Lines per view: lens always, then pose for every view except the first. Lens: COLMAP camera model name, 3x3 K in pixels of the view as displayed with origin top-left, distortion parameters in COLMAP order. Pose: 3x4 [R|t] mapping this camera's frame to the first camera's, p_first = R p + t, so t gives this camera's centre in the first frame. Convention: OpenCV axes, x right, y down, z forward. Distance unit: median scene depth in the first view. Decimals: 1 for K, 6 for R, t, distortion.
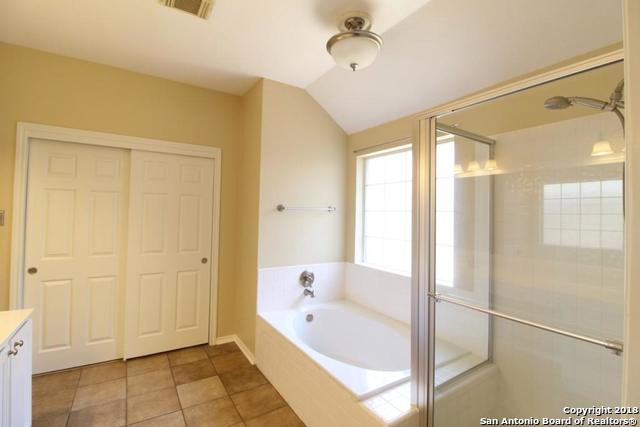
lens RADIAL K [[305.6, 0, 320.0], [0, 305.6, 213.5], [0, 0, 1]] dist [0.003054, -0.001767]
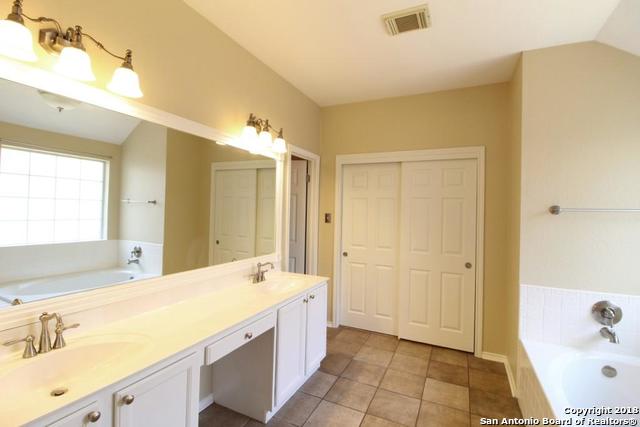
lens RADIAL K [[300.9, 0, 320.0], [0, 300.9, 213.5], [0, 0, 1]] dist [-0.003926, -0.000312]
pose [[0.538848, -0.001348, -0.842402, 0.191553], [-0.009712, 0.999922, -0.007813, 0.002878], [0.842347, 0.012392, 0.538793, 0.105076]]
